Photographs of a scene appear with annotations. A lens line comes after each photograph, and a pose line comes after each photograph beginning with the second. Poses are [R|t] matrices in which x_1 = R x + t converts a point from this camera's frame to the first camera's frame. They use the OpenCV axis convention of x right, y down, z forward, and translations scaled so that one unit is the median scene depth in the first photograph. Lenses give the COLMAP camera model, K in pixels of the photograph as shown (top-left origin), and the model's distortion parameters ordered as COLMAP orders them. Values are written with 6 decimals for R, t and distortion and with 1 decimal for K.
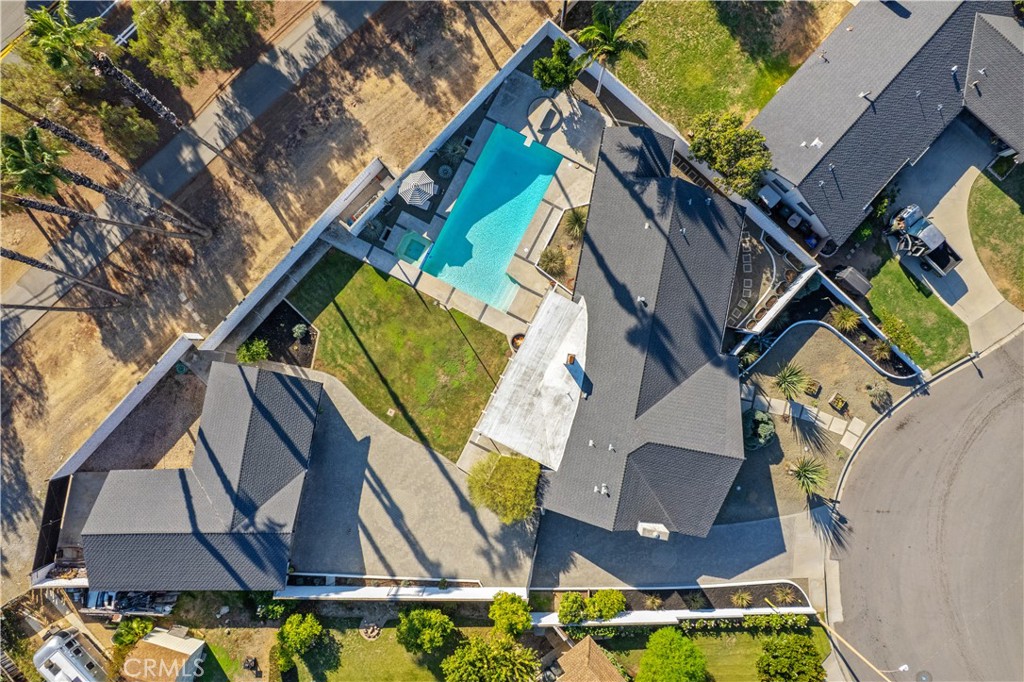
lens RADIAL K [[666.8, 0, 512.0], [0, 666.8, 341.0], [0, 0, 1]] dist [-0.094146, 0.083171]
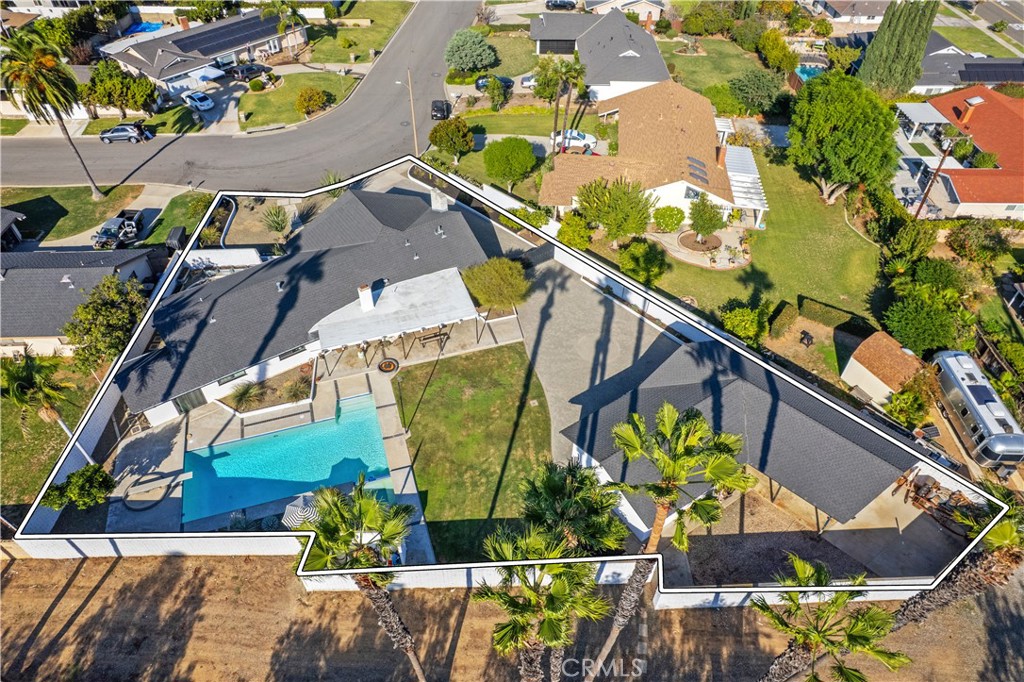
lens RADIAL K [[666.8, 0, 512.0], [0, 666.8, 341.0], [0, 0, 1]] dist [-0.094146, 0.083171]
pose [[-0.702813, -0.493674, 0.512192, -0.591252], [0.711167, -0.470192, 0.522648, -0.357027], [-0.017189, 0.731578, 0.681541, 0.307770]]
